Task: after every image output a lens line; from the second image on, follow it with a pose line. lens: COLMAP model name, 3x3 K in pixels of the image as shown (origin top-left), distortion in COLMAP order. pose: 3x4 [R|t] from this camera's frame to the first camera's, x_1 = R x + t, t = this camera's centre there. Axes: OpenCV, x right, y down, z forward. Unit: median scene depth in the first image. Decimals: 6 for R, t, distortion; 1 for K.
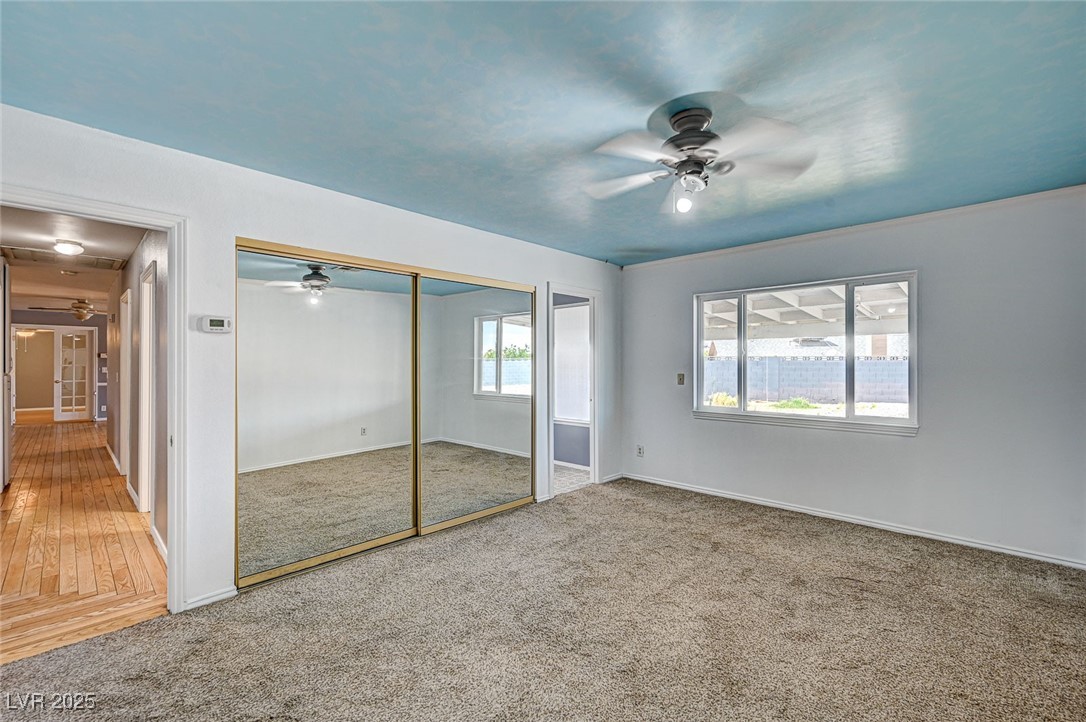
lens RADIAL K [[456.2, 0, 537.1], [0, 456.2, 367.0], [0, 0, 1]] dist [-0.000608, -0.000074]
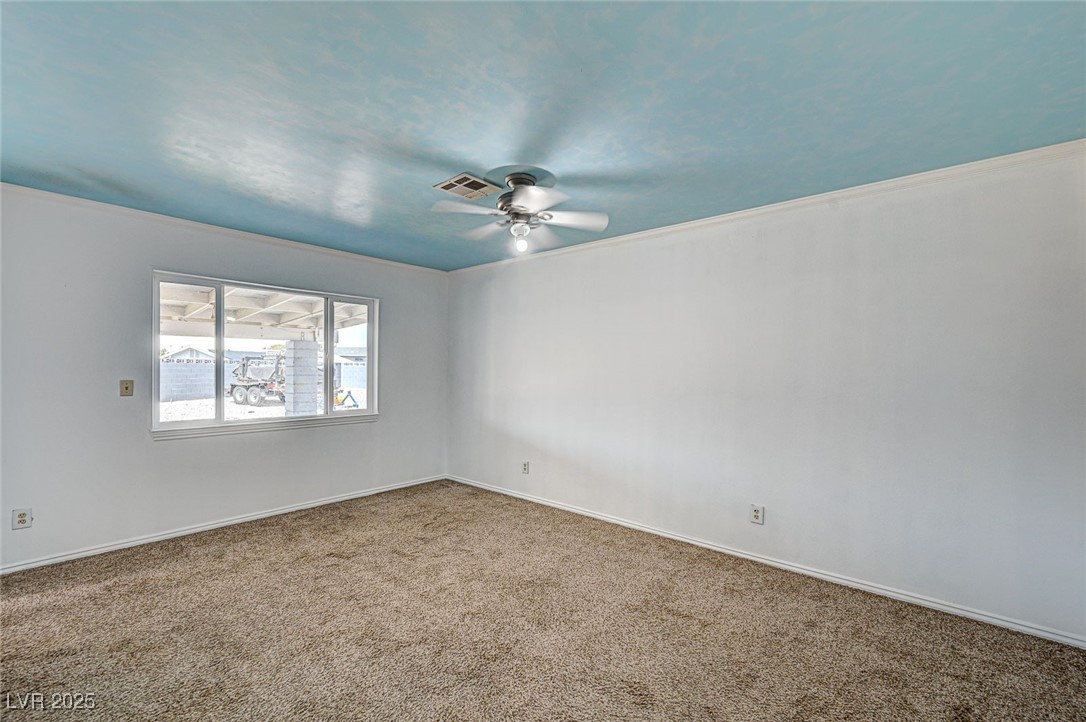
lens RADIAL K [[460.3, 0, 538.2], [0, 460.3, 362.7], [0, 0, 1]] dist [0.000003, 0.000409]
pose [[-0.048010, 0.011439, 0.998781, -0.519790], [-0.001012, 0.999933, -0.011500, -0.004280], [-0.998846, -0.001562, -0.047995, 0.532537]]
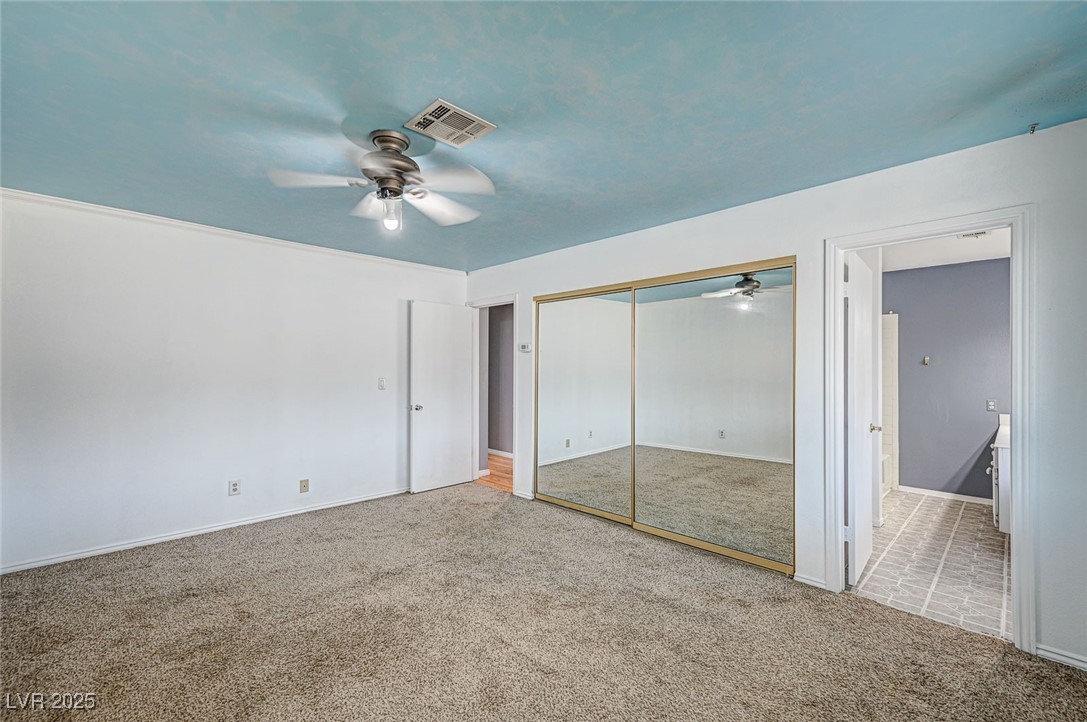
lens RADIAL K [[456.6, 0, 537.6], [0, 456.6, 367.0], [0, 0, 1]] dist [-0.000608, -0.000074]
pose [[-0.036618, -0.004917, -0.999317, 0.738424], [0.001525, 0.999986, -0.004976, -0.001621], [0.999328, -0.001706, -0.036610, 0.733027]]
